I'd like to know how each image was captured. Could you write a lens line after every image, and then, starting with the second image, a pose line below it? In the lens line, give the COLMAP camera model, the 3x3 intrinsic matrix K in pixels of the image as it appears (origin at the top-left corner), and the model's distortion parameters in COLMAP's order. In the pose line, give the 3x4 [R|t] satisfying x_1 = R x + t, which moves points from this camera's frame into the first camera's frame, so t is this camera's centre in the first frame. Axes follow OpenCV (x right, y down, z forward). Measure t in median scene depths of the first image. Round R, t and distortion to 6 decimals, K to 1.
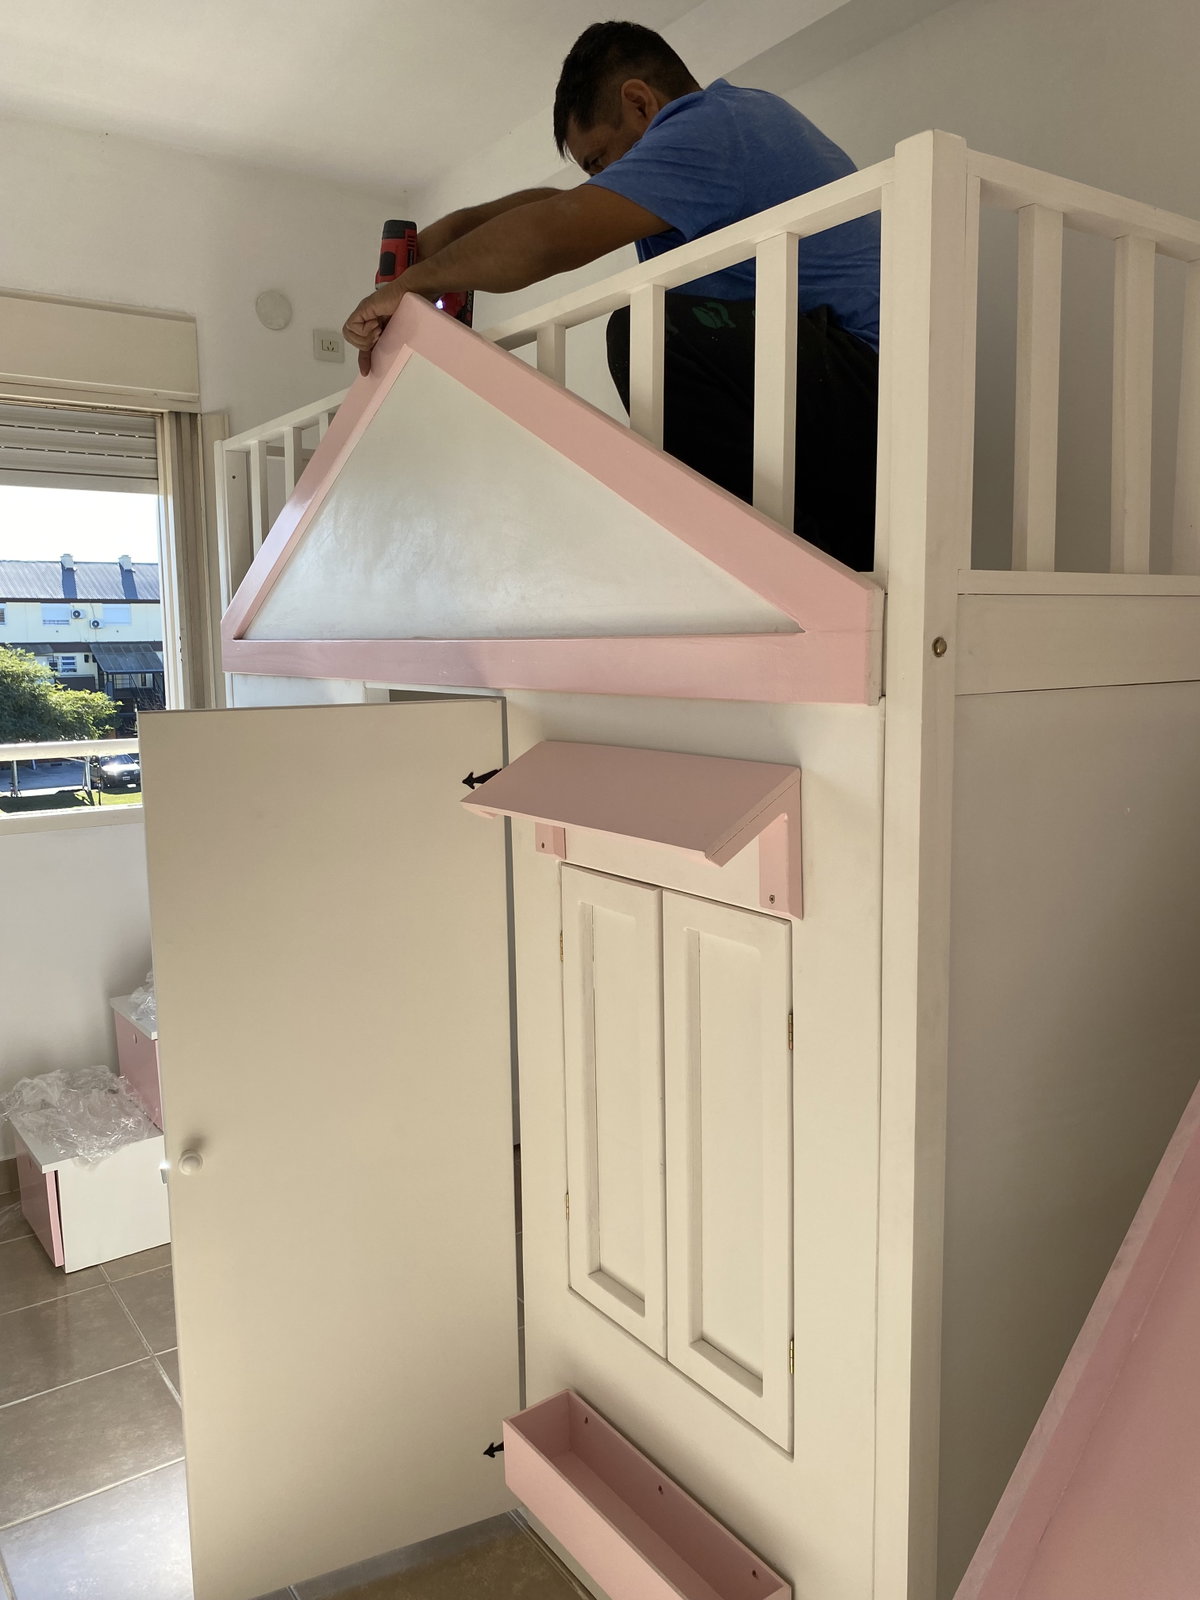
lens RADIAL K [[1232.0, 0, 602.6], [0, 1232.0, 782.0], [0, 0, 1]] dist [0.064106, -0.115326]
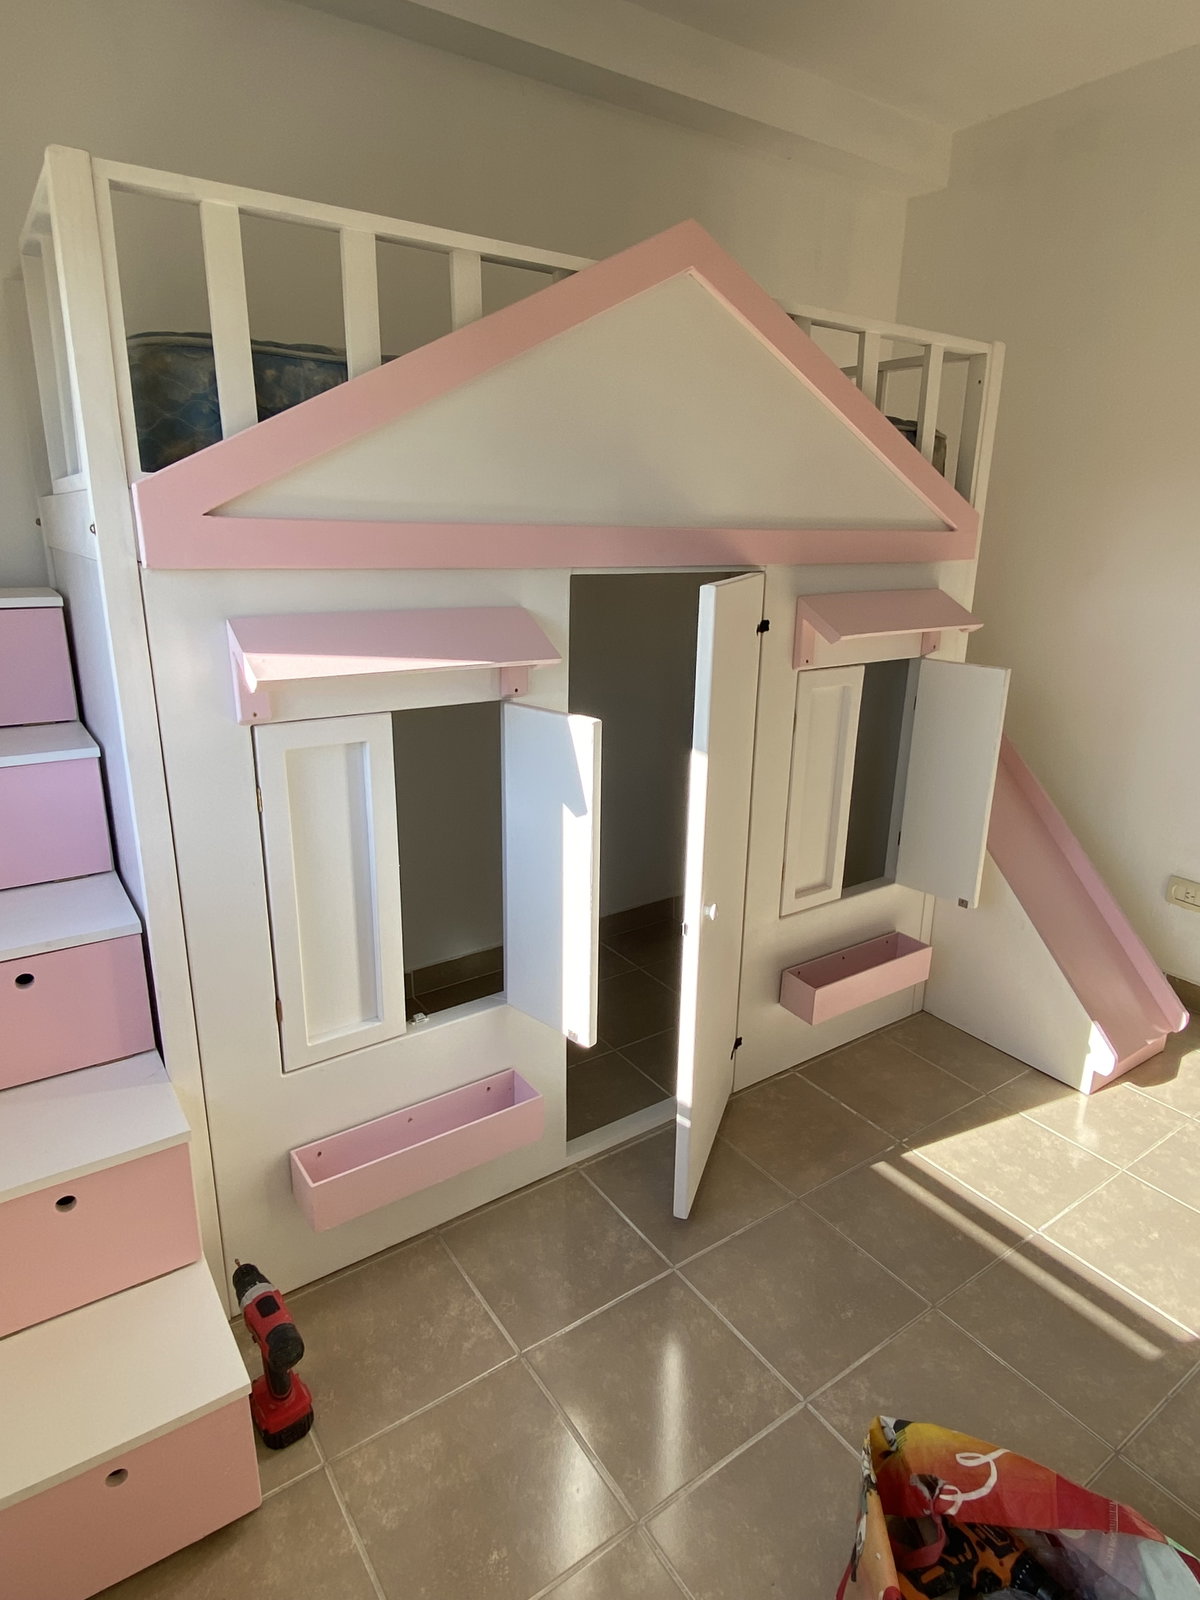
lens RADIAL K [[924.5, 0, 615.0], [0, 924.5, 792.5], [0, 0, 1]] dist [0.033629, -0.039068]
pose [[-0.011835, -0.268289, 0.963266, -0.910753], [0.100988, 0.958087, 0.268087, -0.096490], [-0.994817, 0.100451, 0.015754, 0.892640]]
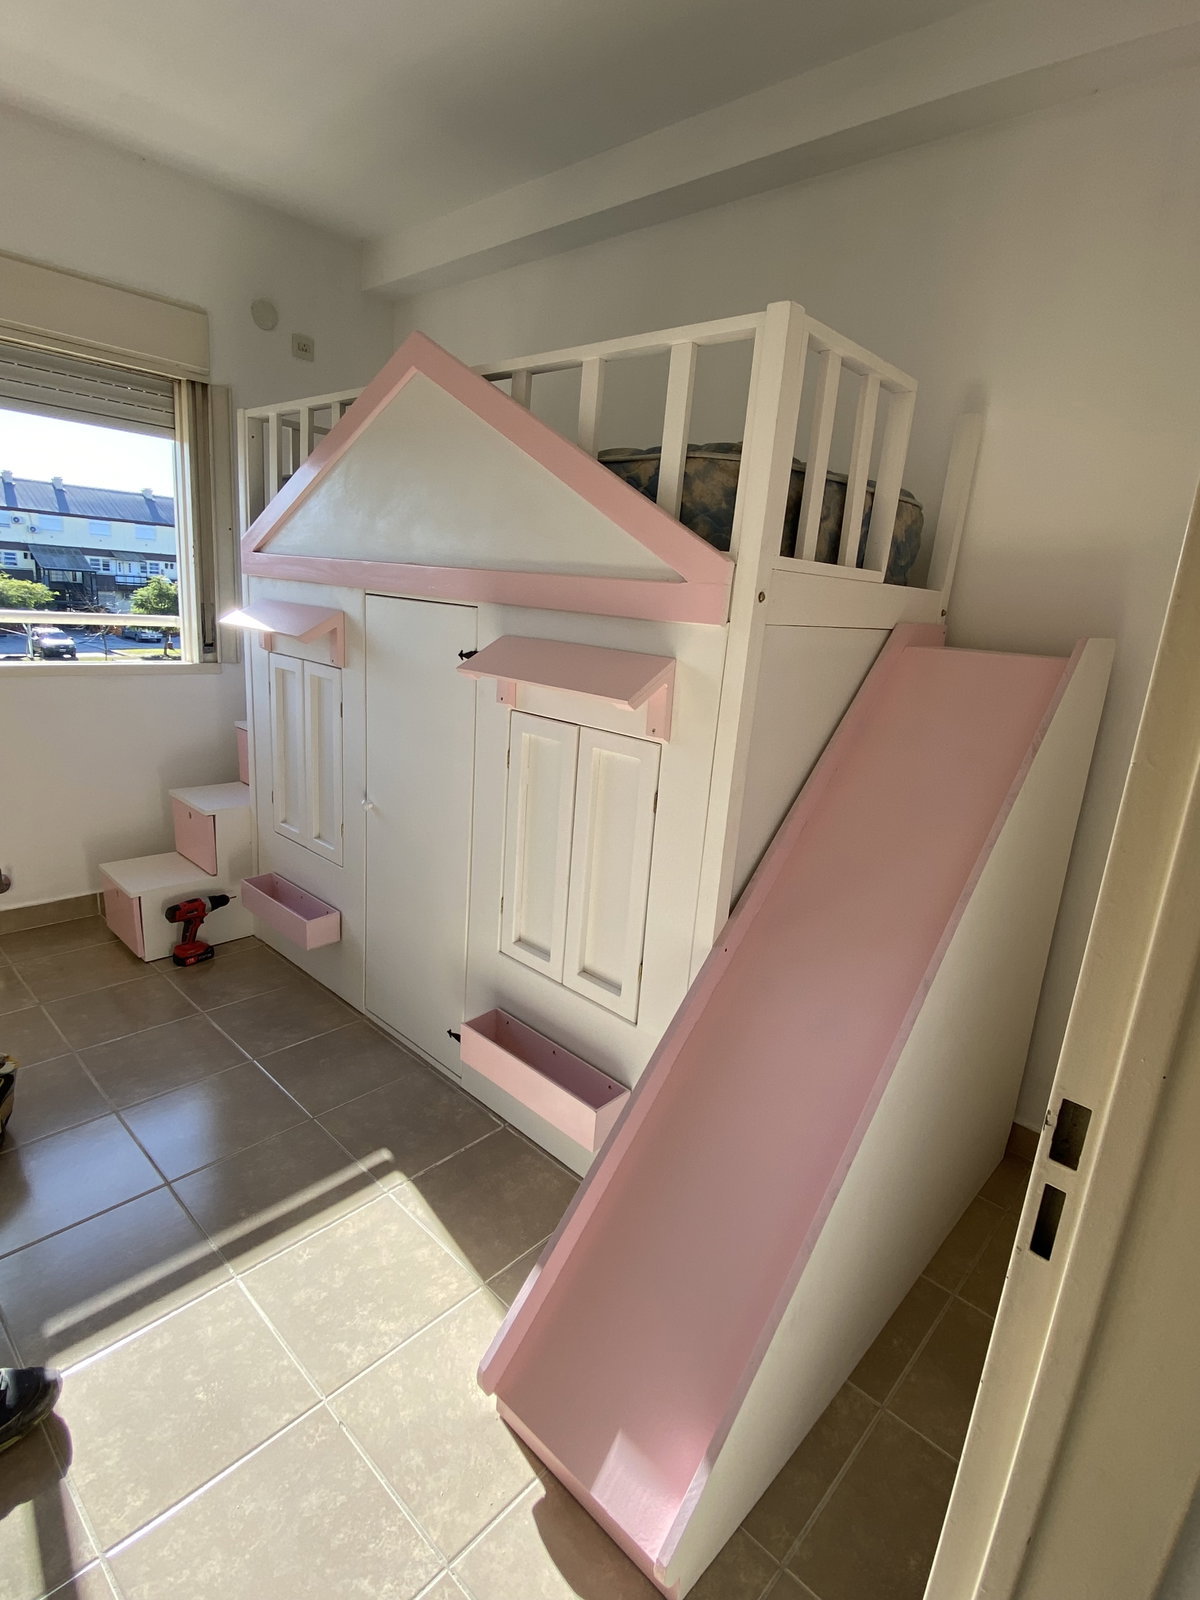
lens RADIAL K [[802.9, 0, 620.7], [0, 802.9, 798.8], [0, 0, 1]] dist [0.034974, -0.040300]
pose [[0.970457, 0.033896, 0.238882, -0.104373], [-0.066839, 0.989102, 0.131186, 0.022956], [-0.231832, -0.143277, 0.962146, -0.078367]]
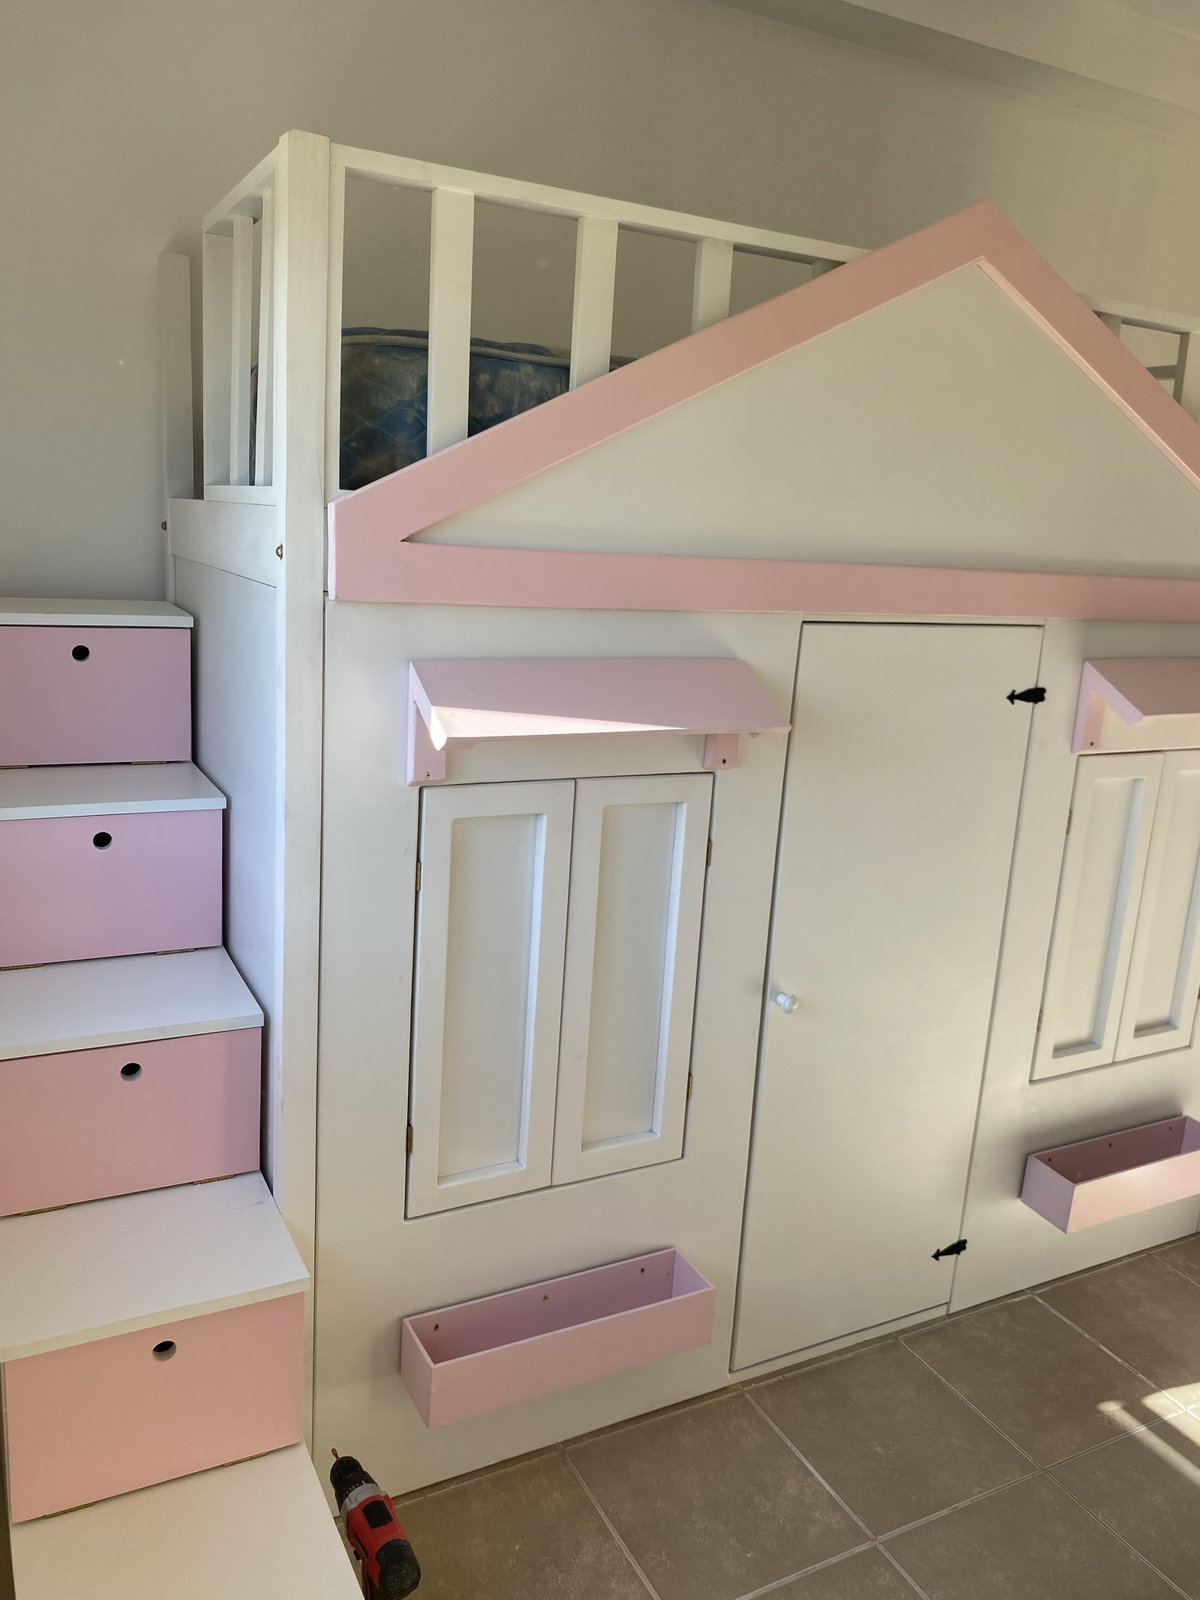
lens RADIAL K [[1226.7, 0, 599.8], [0, 1226.7, 786.4], [0, 0, 1]] dist [-0.006652, -0.002145]
pose [[0.123167, -0.191414, 0.973751, -0.943146], [0.056924, 0.980969, 0.185633, -0.116611], [-0.990752, 0.032566, 0.131719, 0.946355]]
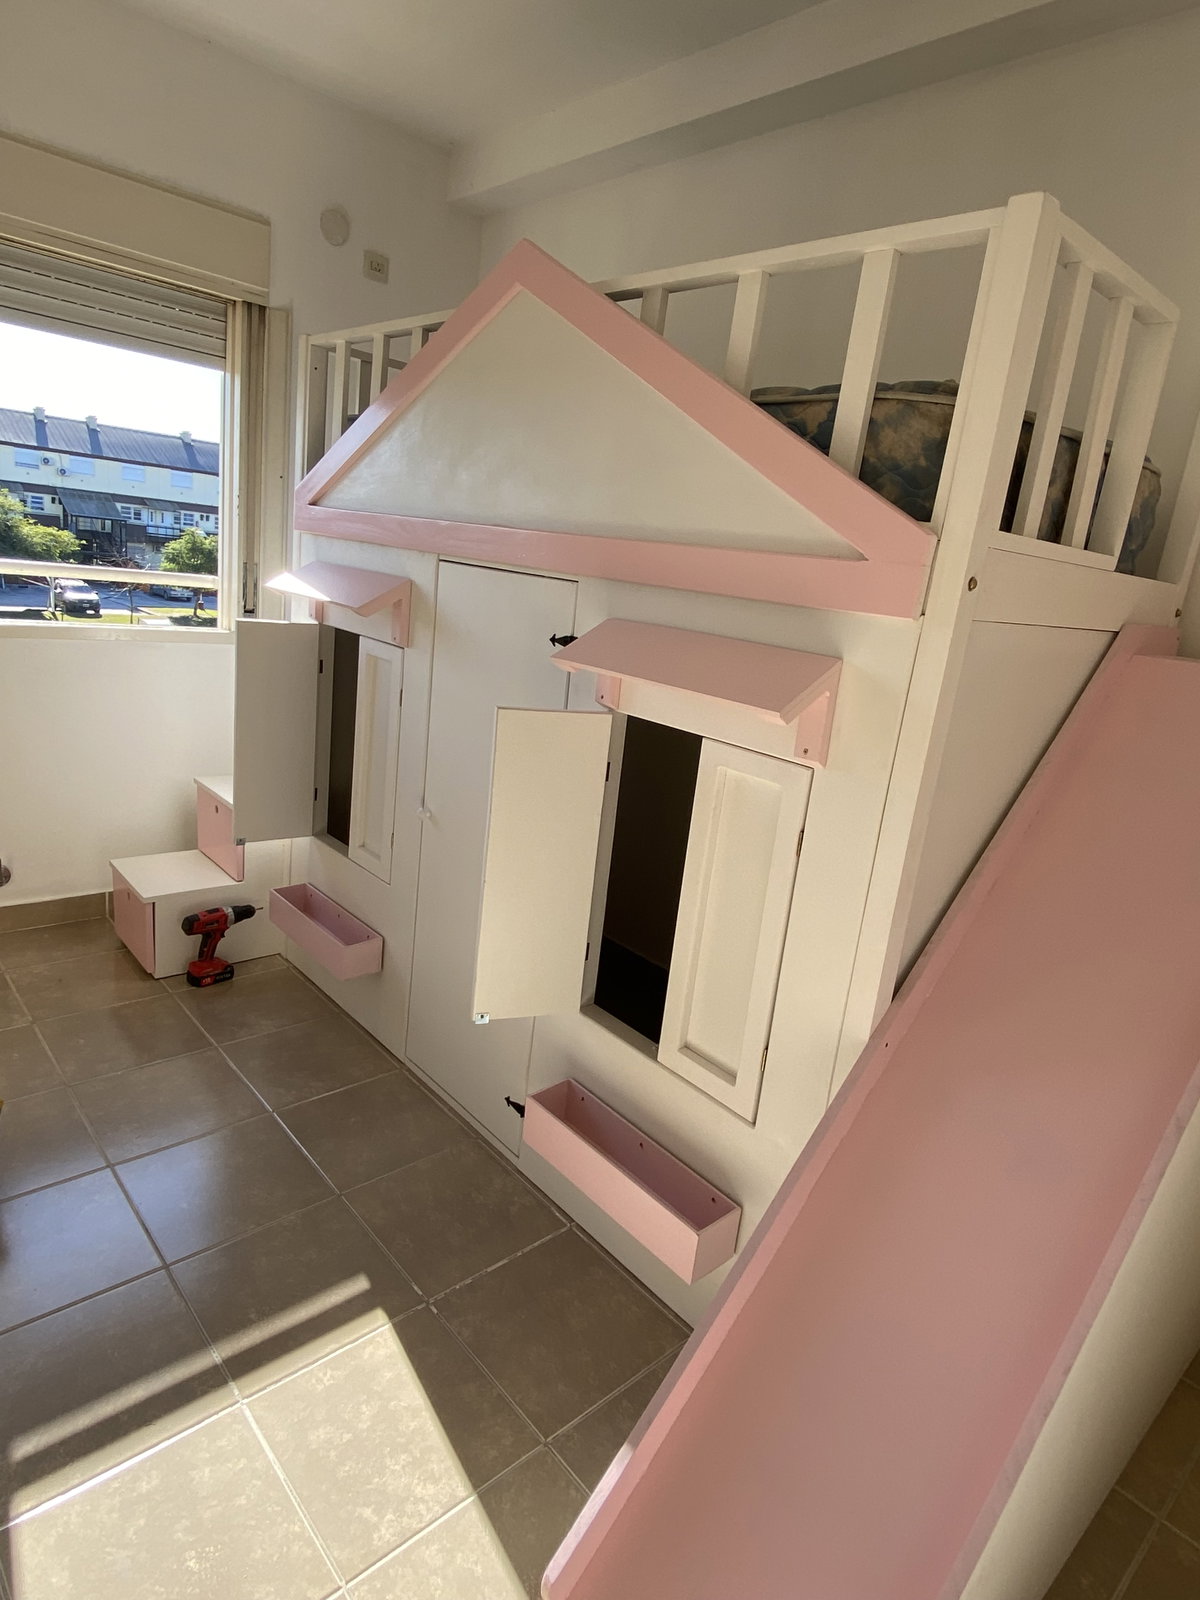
lens RADIAL K [[924.5, 0, 615.0], [0, 924.5, 792.5], [0, 0, 1]] dist [0.033629, -0.039068]
pose [[0.982502, 0.092715, 0.161535, -0.133326], [-0.114222, 0.984994, 0.129381, 0.016119], [-0.147115, -0.145568, 0.978349, -0.001051]]
